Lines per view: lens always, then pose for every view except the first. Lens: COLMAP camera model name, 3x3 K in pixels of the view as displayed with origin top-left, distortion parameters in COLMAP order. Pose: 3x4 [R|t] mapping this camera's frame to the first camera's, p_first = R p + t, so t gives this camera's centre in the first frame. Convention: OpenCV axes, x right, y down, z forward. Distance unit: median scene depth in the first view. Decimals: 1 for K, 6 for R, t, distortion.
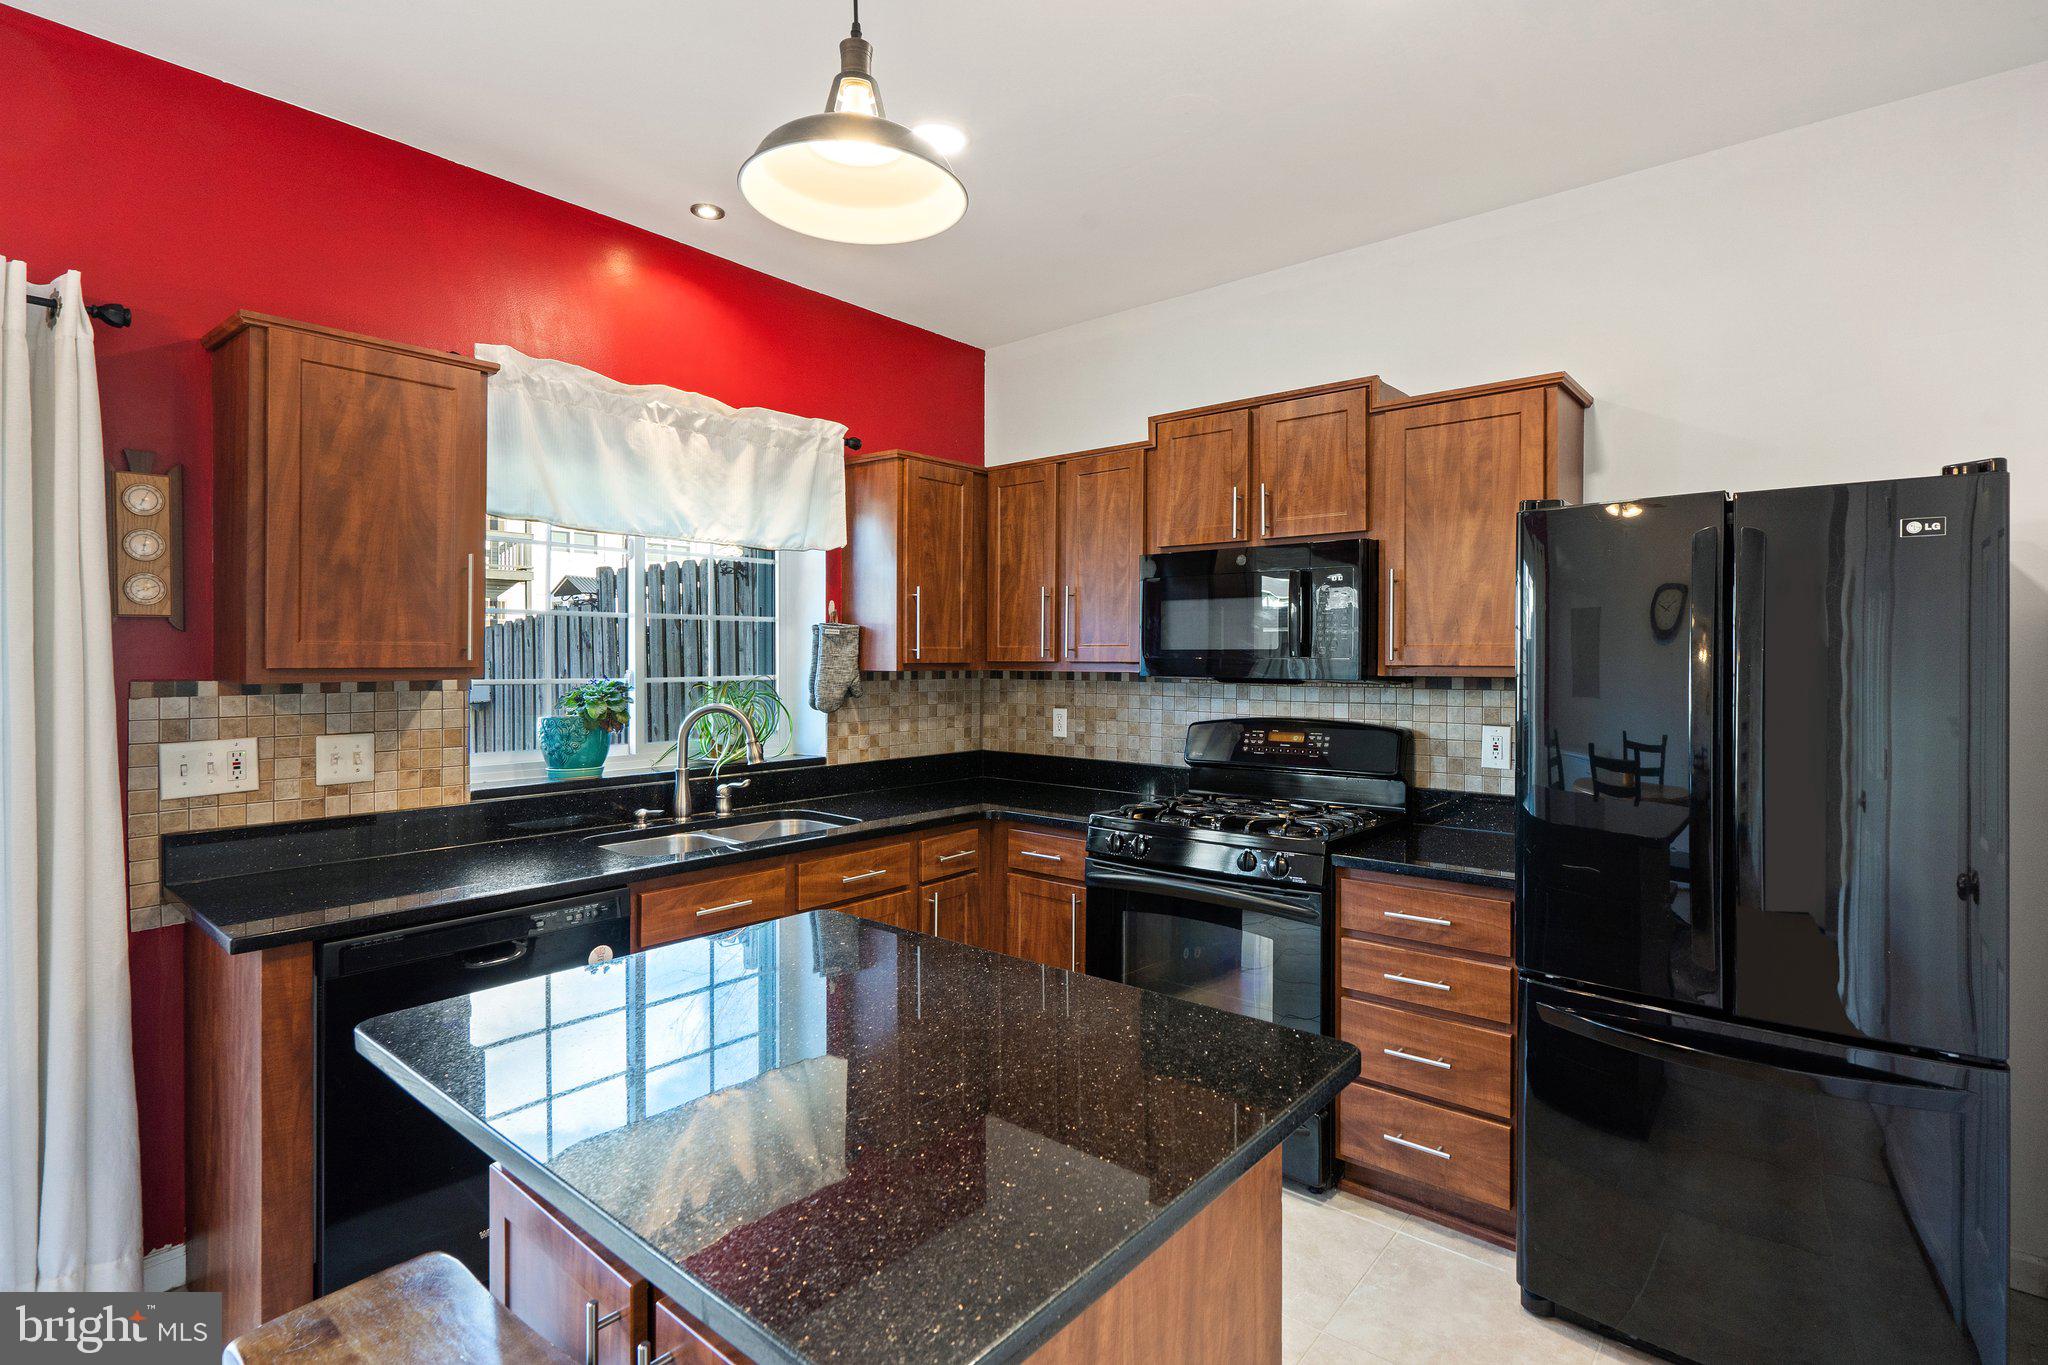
lens RADIAL K [[976.5, 0, 1044.9], [0, 976.5, 658.2], [0, 0, 1]] dist [-0.001081, 0.000195]
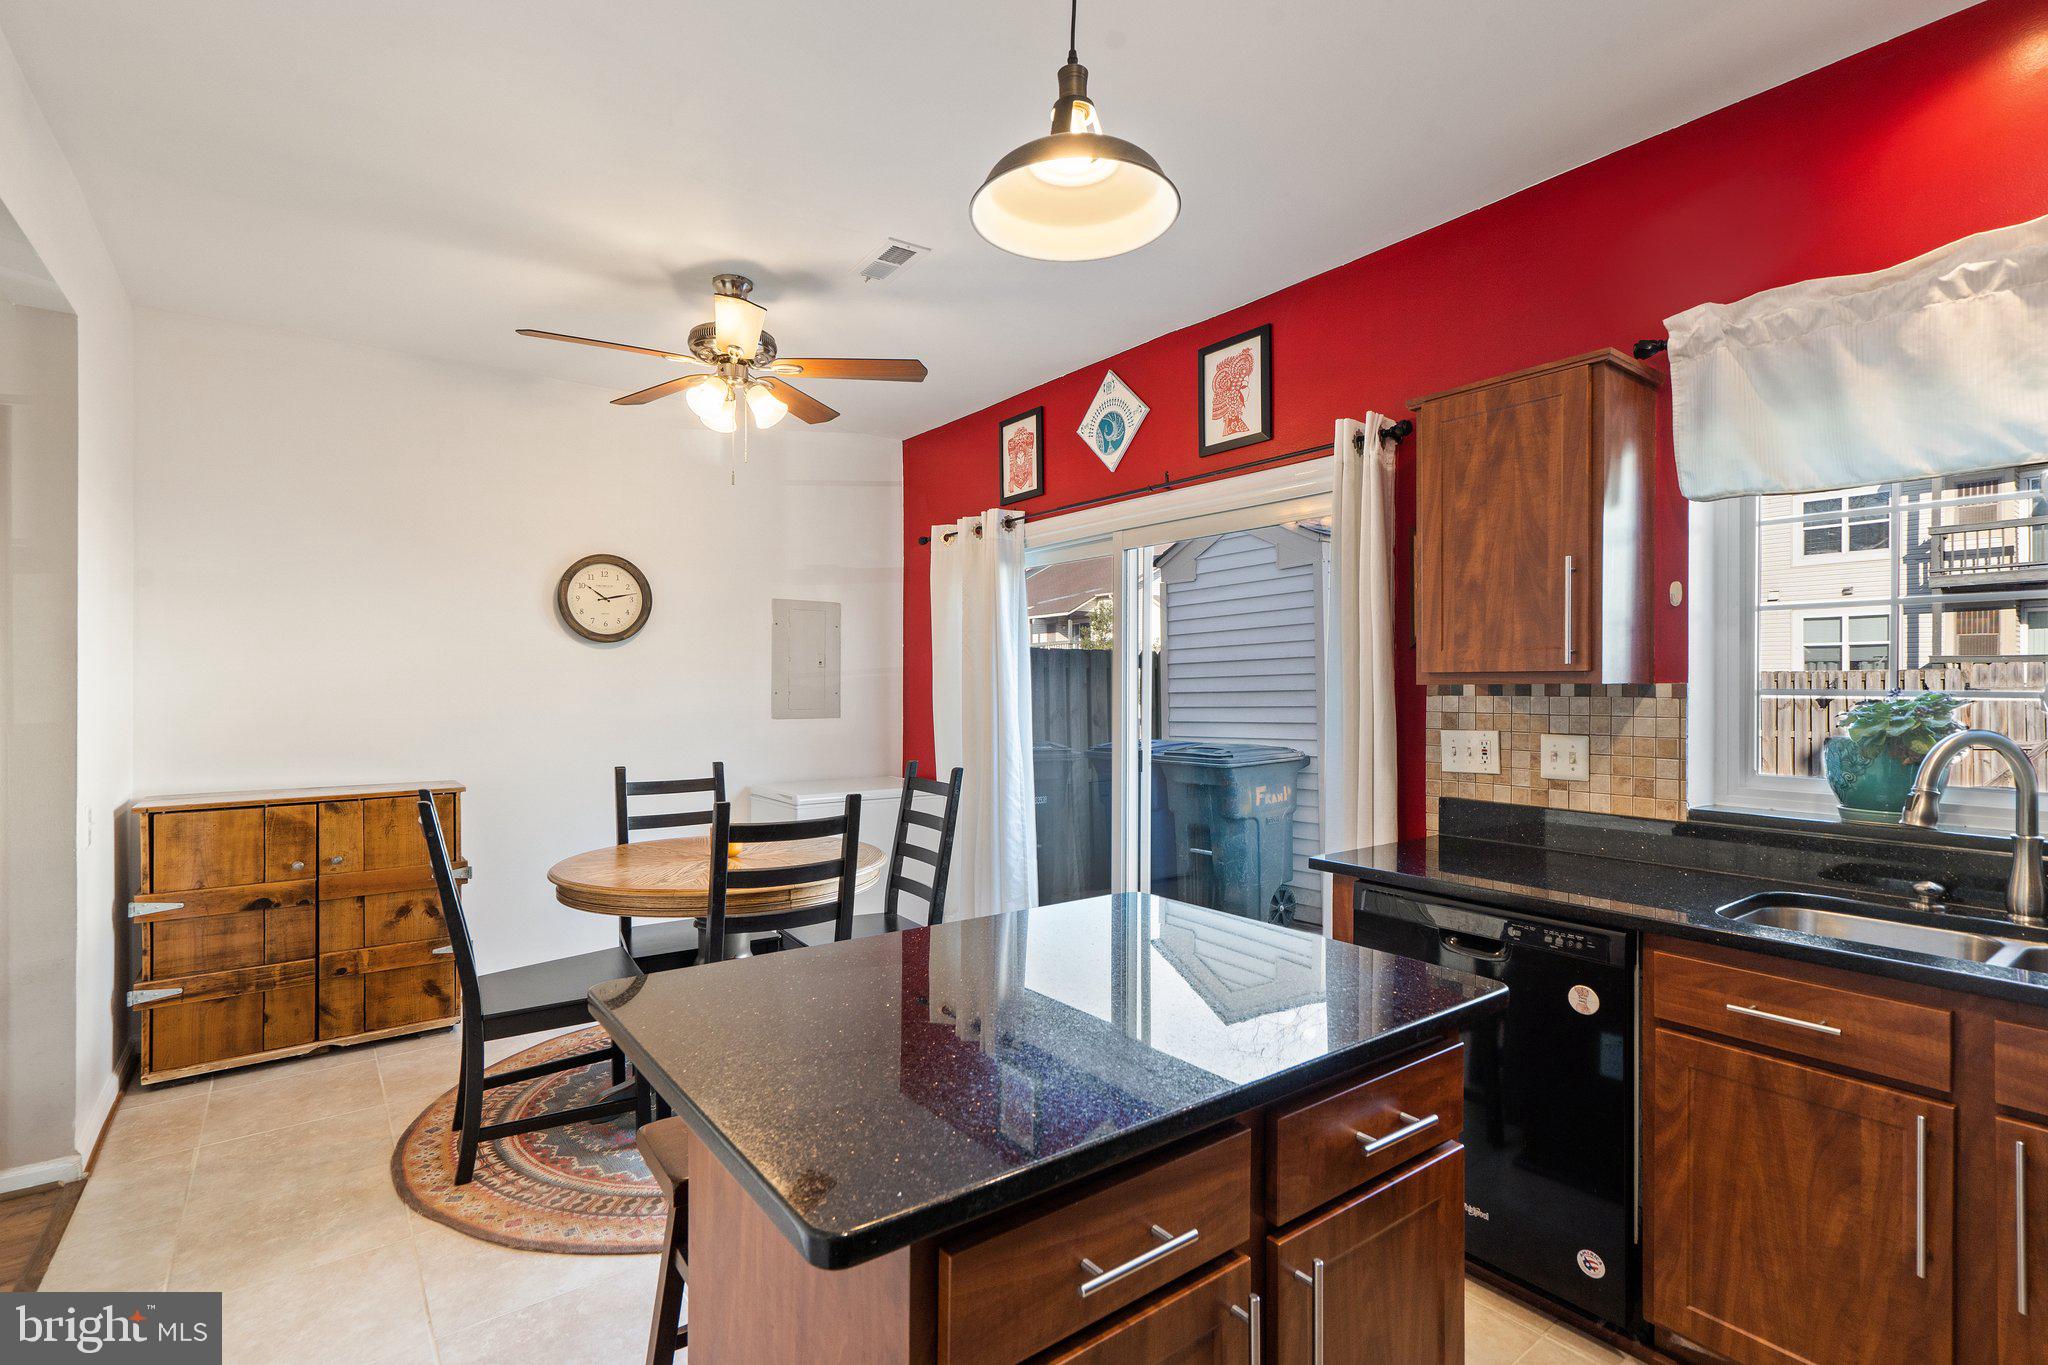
lens RADIAL K [[947.1, 0, 1016.5], [0, 947.1, 684.2], [0, 0, 1]] dist [0.004850, 0.000867]
pose [[-0.238643, -0.002138, -0.971105, 0.338746], [-0.003028, 0.999994, -0.001458, 0.018452], [0.971103, 0.002593, -0.238648, 0.487641]]
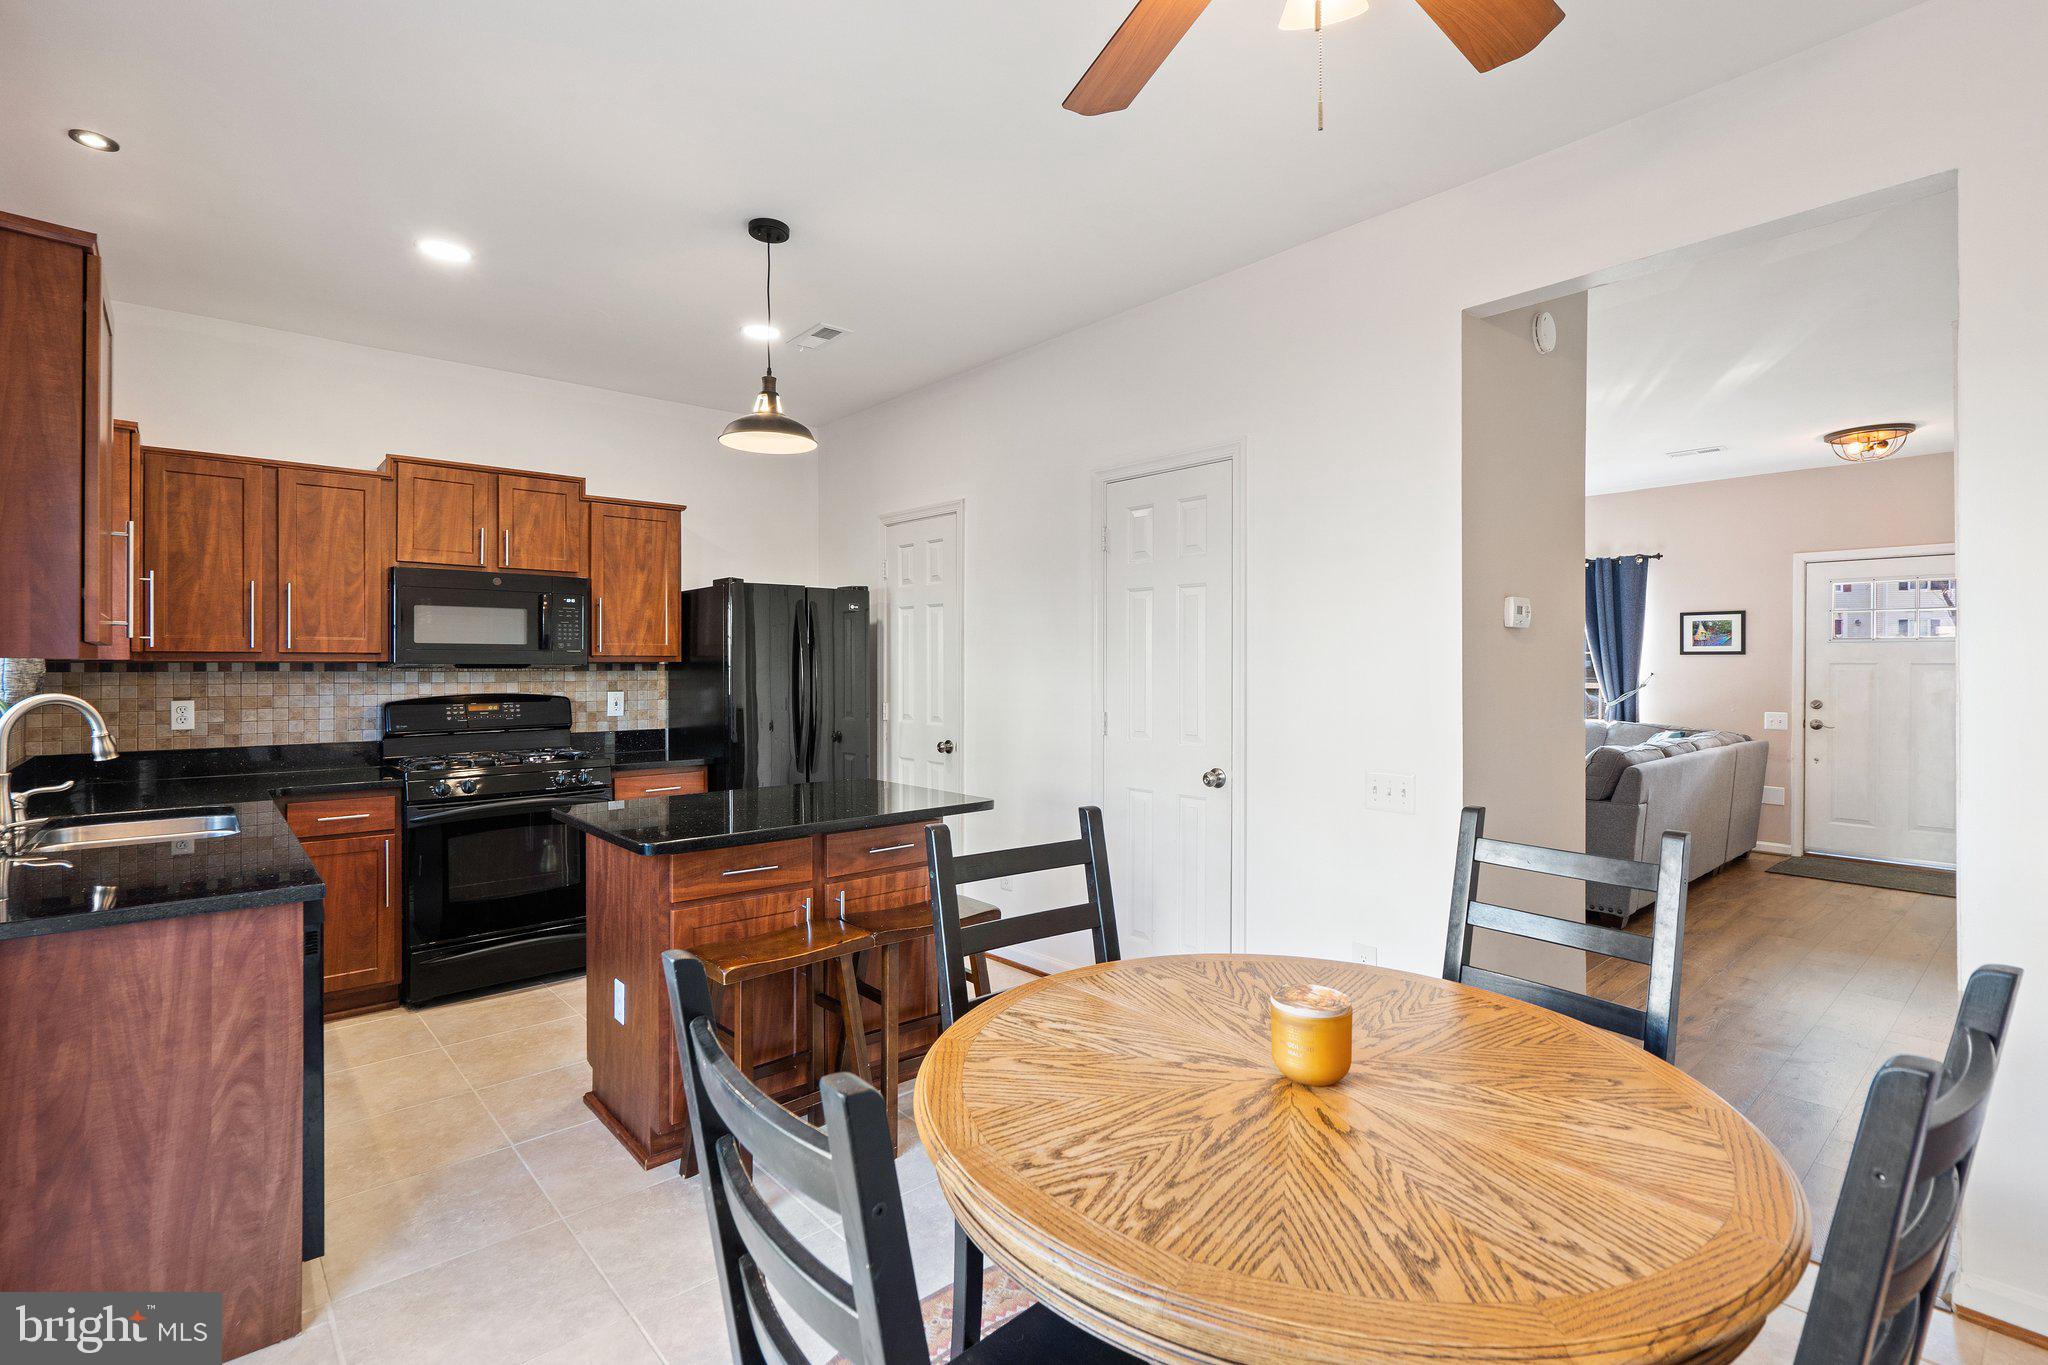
lens RADIAL K [[956.4, 0, 1020.4], [0, 956.4, 666.6], [0, 0, 1]] dist [0.000559, 0.000385]
pose [[0.169275, -0.003753, 0.985562, -0.951308], [0.001166, 0.999993, 0.003607, 0.017988], [-0.985568, 0.000539, 0.169278, 0.009586]]
